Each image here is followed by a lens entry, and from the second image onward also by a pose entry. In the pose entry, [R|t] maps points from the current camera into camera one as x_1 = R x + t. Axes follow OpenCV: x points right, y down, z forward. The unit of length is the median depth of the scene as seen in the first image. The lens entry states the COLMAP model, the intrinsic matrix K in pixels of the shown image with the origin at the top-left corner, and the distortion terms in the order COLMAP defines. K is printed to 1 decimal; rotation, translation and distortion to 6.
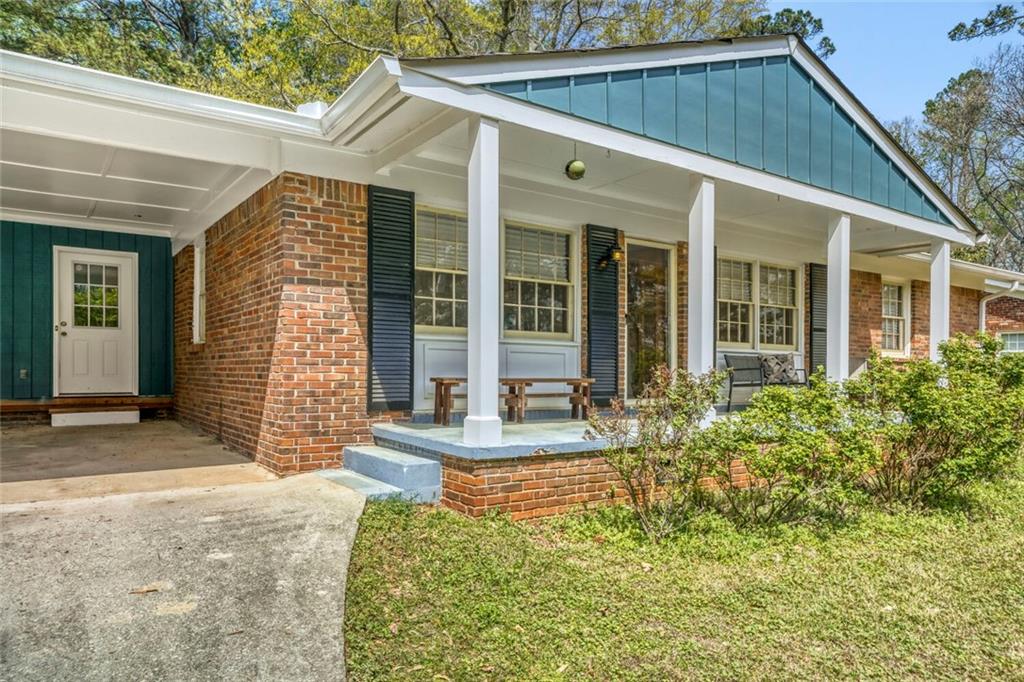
lens RADIAL K [[663.1, 0, 517.8], [0, 663.1, 363.6], [0, 0, 1]] dist [0.025770, 0.001183]
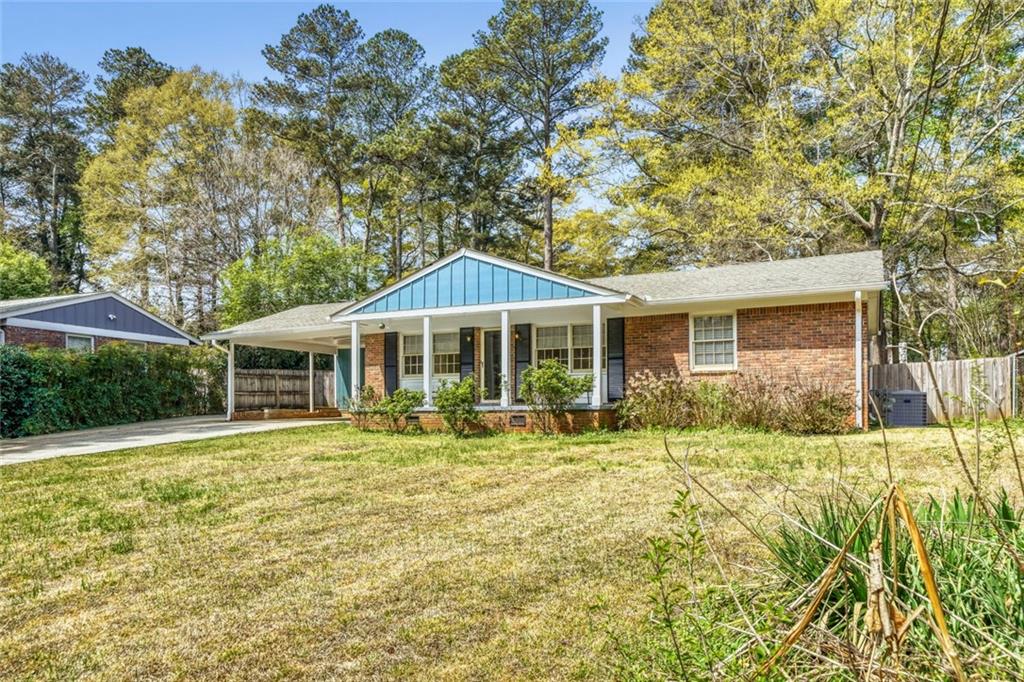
lens RADIAL K [[663.1, 0, 517.8], [0, 663.1, 363.6], [0, 0, 1]] dist [0.025770, 0.001183]
pose [[0.483913, -0.083804, -0.871094, 2.402972], [0.008702, 0.995816, -0.090969, 0.149692], [0.875073, 0.036441, 0.482618, 0.000214]]
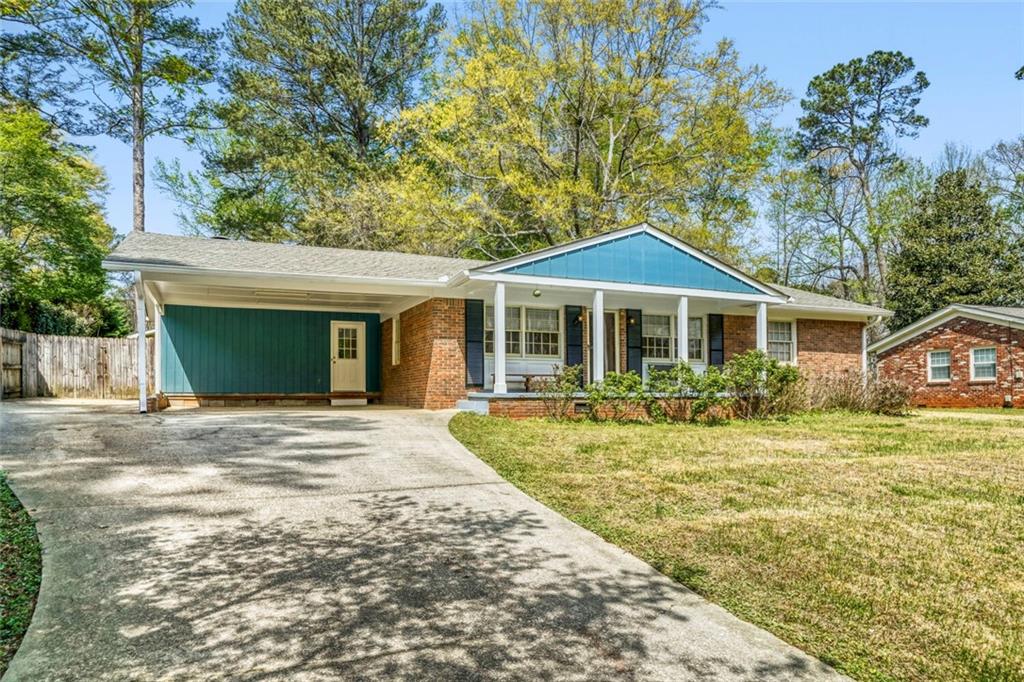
lens RADIAL K [[663.1, 0, 517.8], [0, 663.1, 363.6], [0, 0, 1]] dist [0.025770, 0.001183]
pose [[0.978371, -0.023546, -0.205513, 0.405730], [0.014201, 0.998802, -0.046827, 0.084835], [0.206369, 0.042896, 0.977533, -1.189231]]
